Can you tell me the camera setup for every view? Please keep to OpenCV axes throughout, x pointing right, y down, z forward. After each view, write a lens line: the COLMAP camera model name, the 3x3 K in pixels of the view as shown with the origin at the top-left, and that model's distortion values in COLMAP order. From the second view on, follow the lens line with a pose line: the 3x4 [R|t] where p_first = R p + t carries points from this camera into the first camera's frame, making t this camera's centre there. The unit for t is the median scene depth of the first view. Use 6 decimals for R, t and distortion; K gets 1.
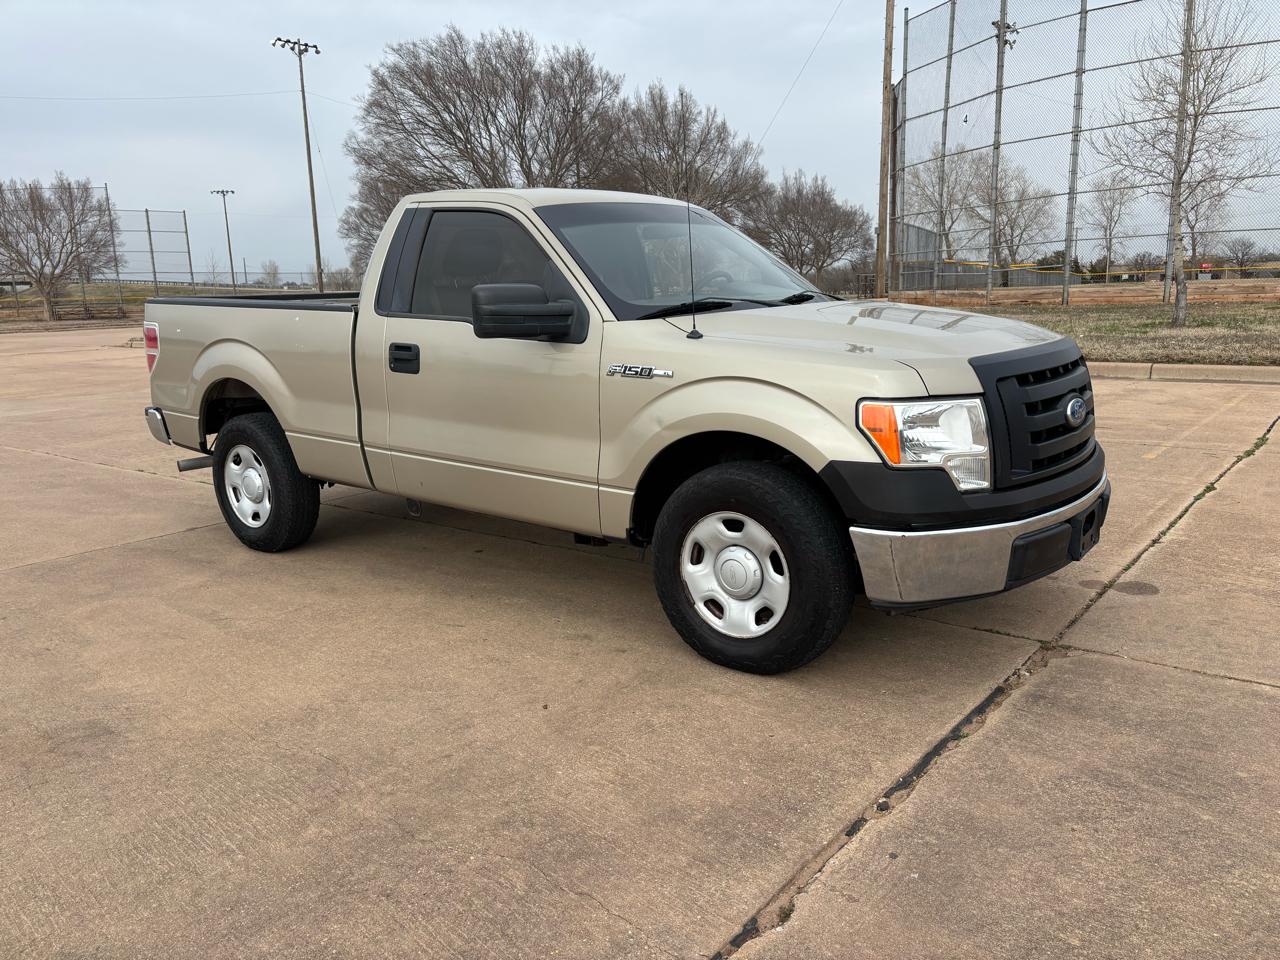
lens RADIAL K [[966.6, 0, 649.3], [0, 966.6, 478.9], [0, 0, 1]] dist [0.040799, -0.036551]
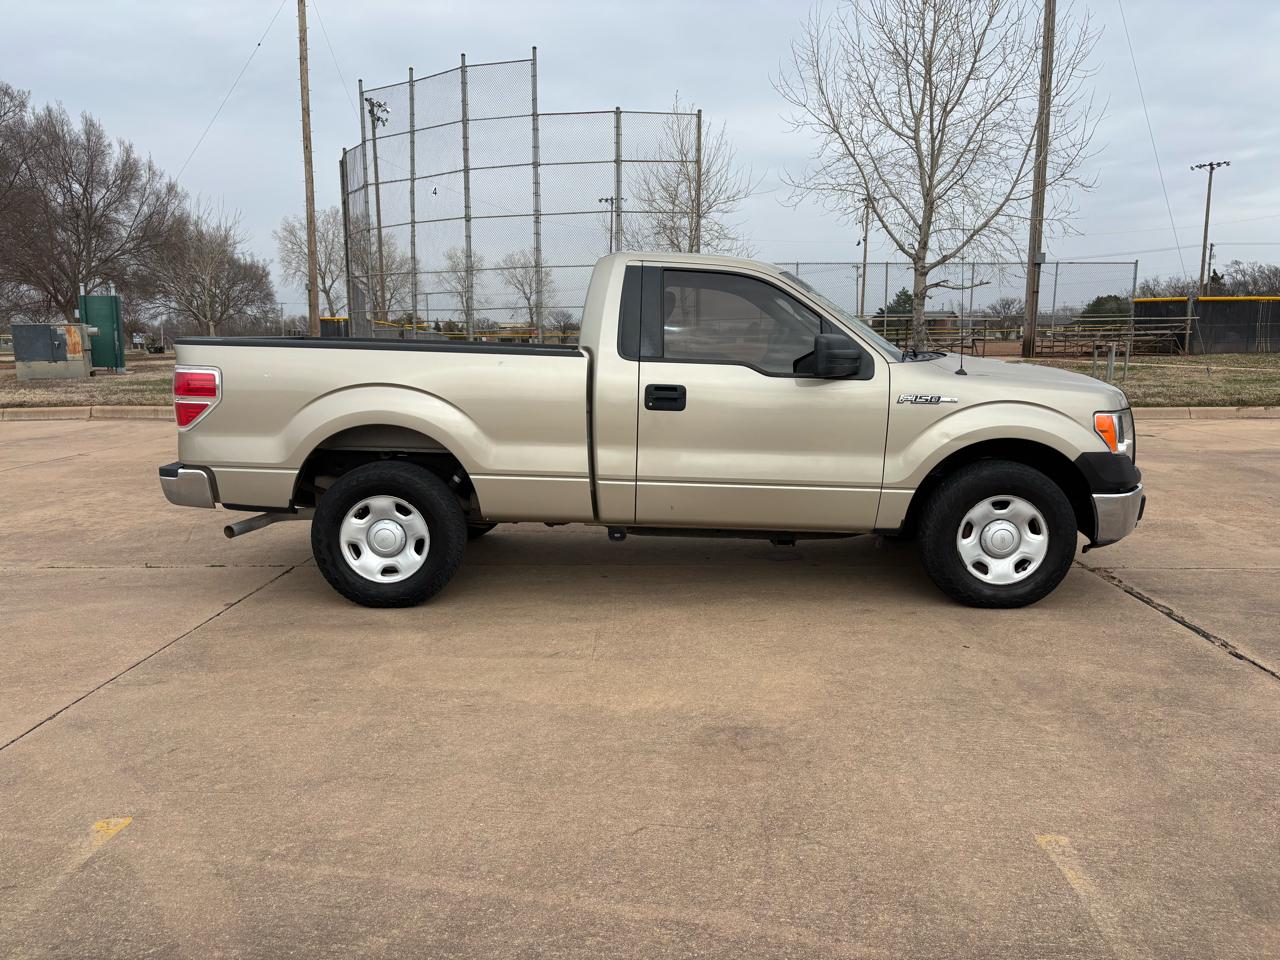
lens RADIAL K [[966.6, 0, 634.4], [0, 966.6, 471.3], [0, 0, 1]] dist [0.040799, -0.036551]
pose [[0.808185, -0.057824, 0.586082, -0.829102], [0.095860, 0.994813, -0.034037, -0.002892], [-0.581074, 0.083690, 0.809536, 0.103660]]
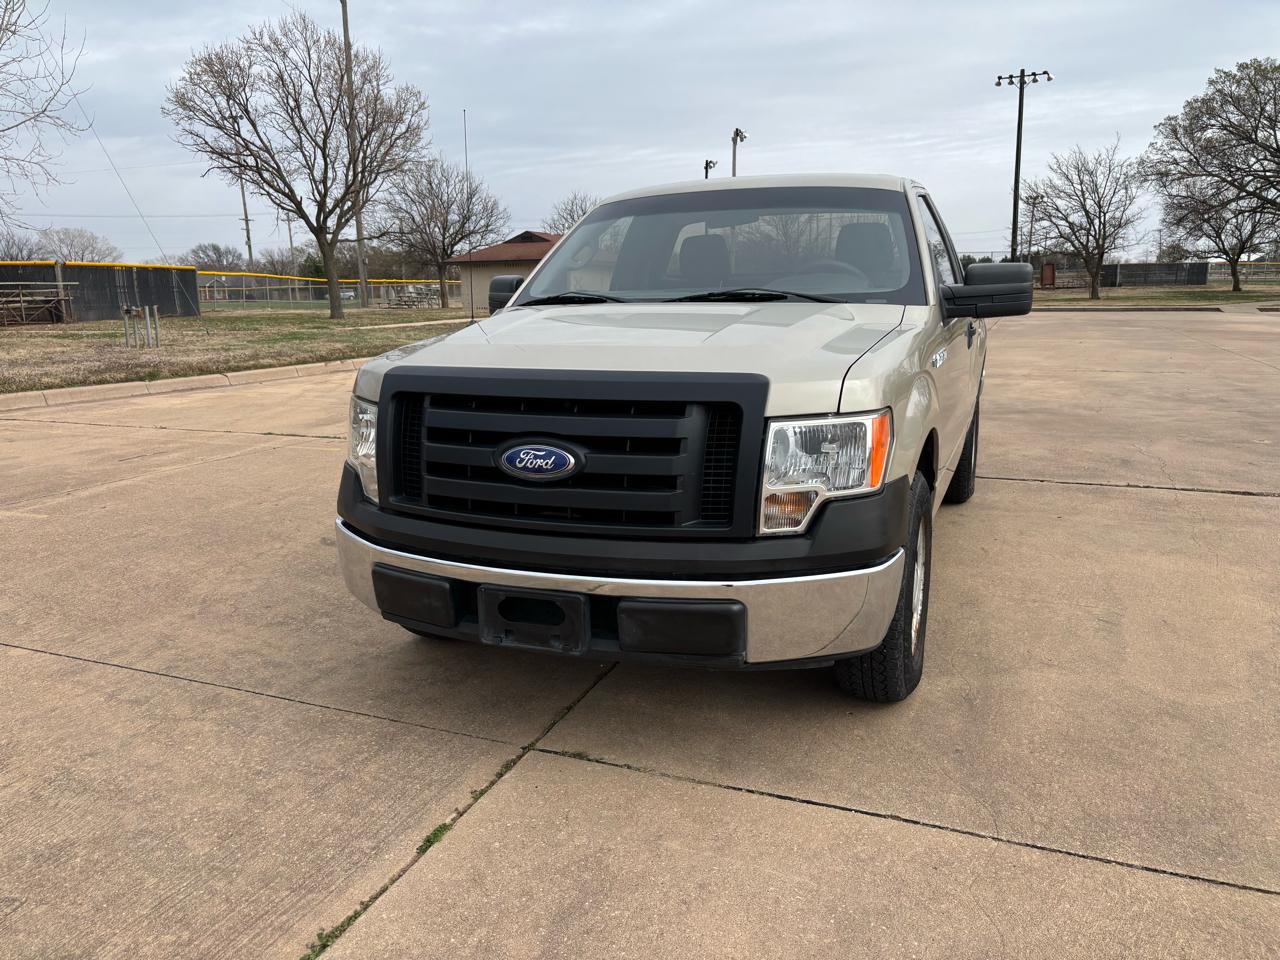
lens RADIAL K [[966.6, 0, 632.6], [0, 966.6, 477.8], [0, 0, 1]] dist [0.040799, -0.036551]
pose [[-0.274245, -0.147898, 0.950219, -1.014046], [0.207976, 0.955597, 0.208760, -0.232414], [-0.938901, 0.254875, -0.231308, 1.386652]]
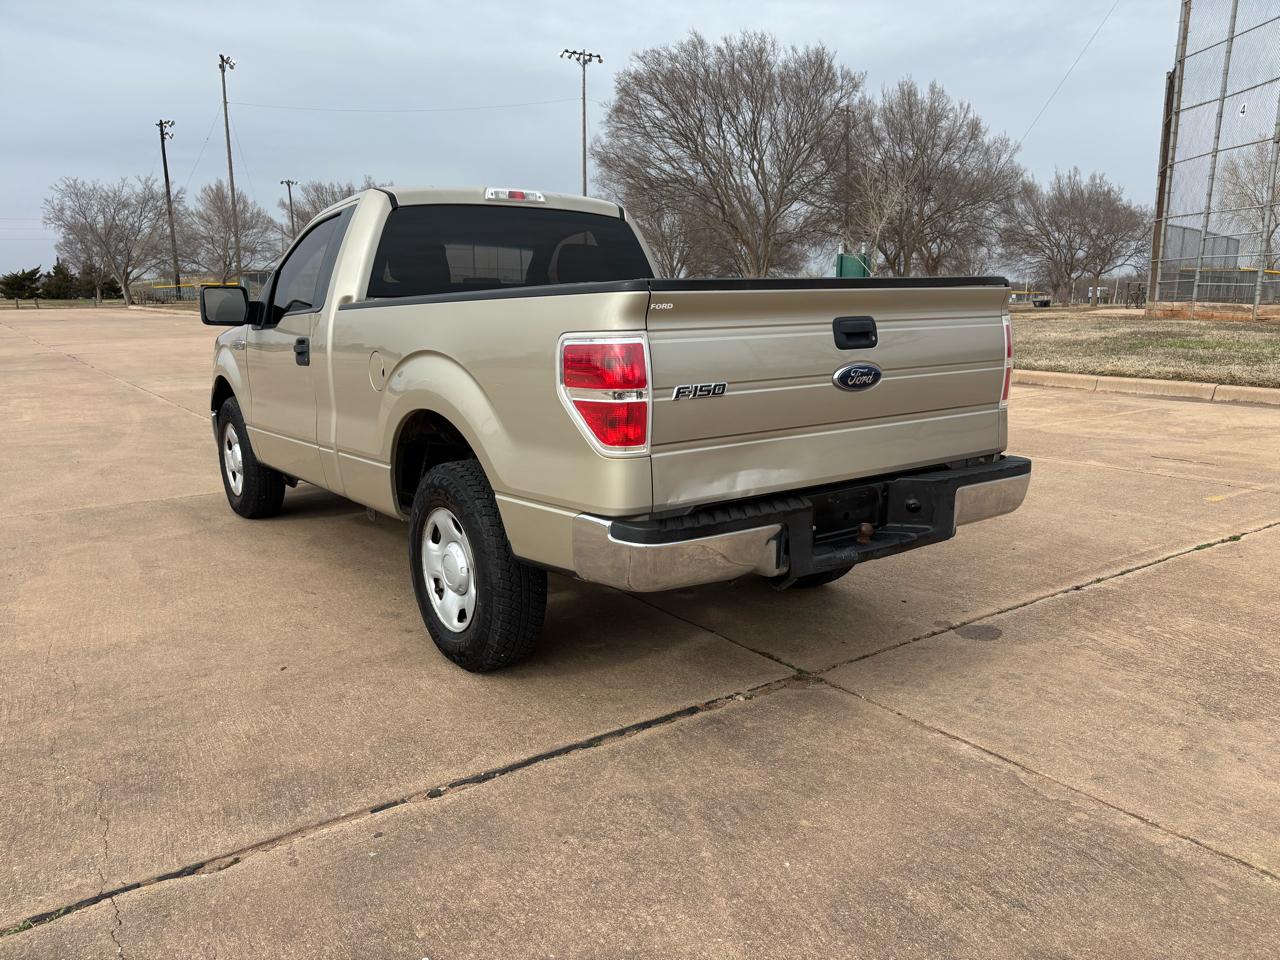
lens RADIAL K [[966.6, 0, 650.5], [0, 966.6, 481.5], [0, 0, 1]] dist [0.040799, -0.036551]
pose [[0.961527, 0.077571, -0.263531, 0.378071], [-0.076921, 0.996955, 0.012799, -0.015797], [0.263721, 0.007964, 0.964566, 0.025873]]
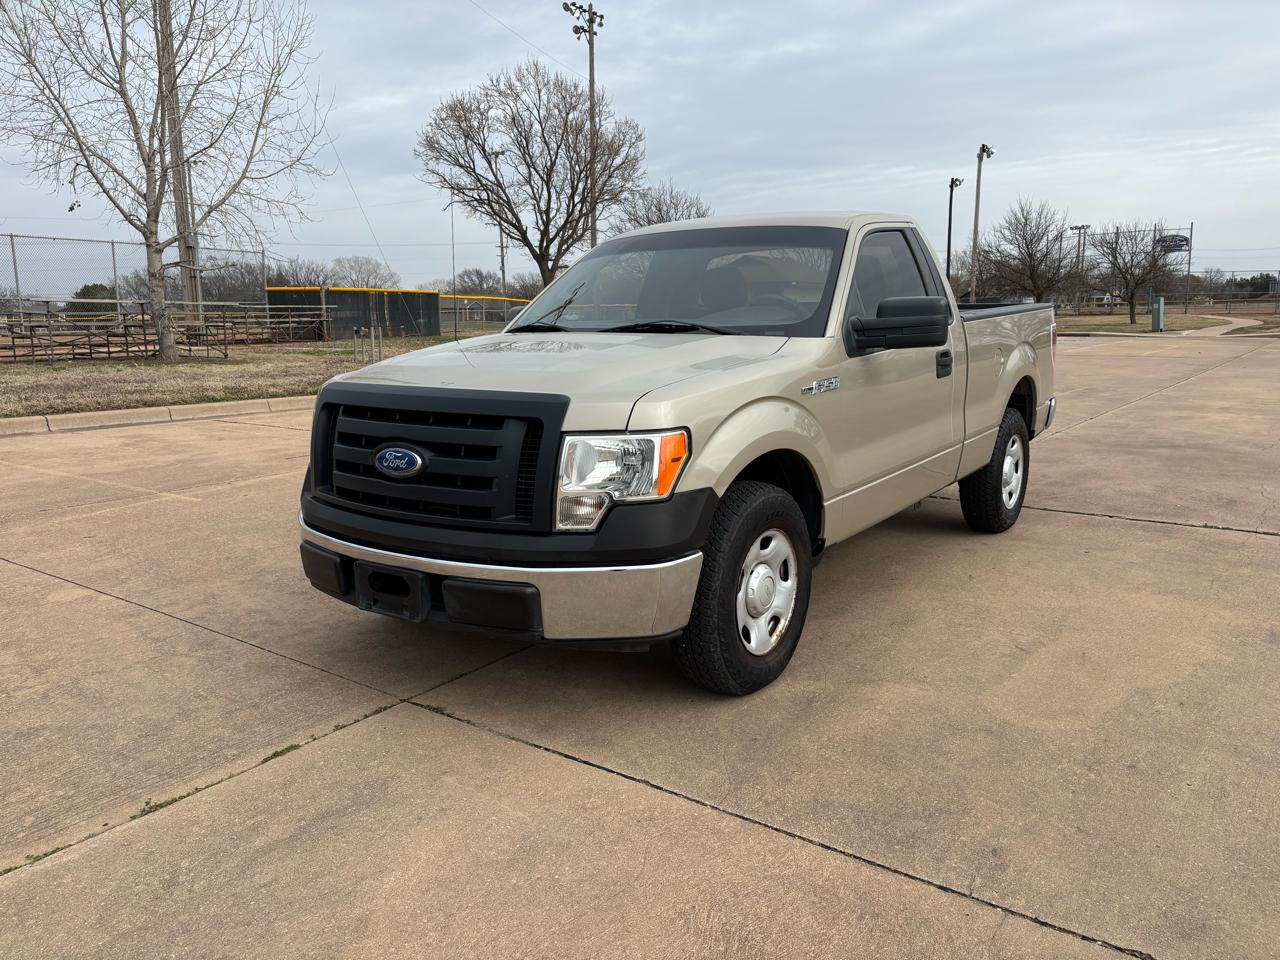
lens RADIAL K [[966.6, 0, 631.4], [0, 966.6, 475.0], [0, 0, 1]] dist [0.040799, -0.036551]
pose [[-0.031310, -0.131890, 0.990770, -1.148260], [0.204566, 0.969427, 0.135513, -0.188101], [-0.978352, 0.206921, -0.003373, 1.158314]]
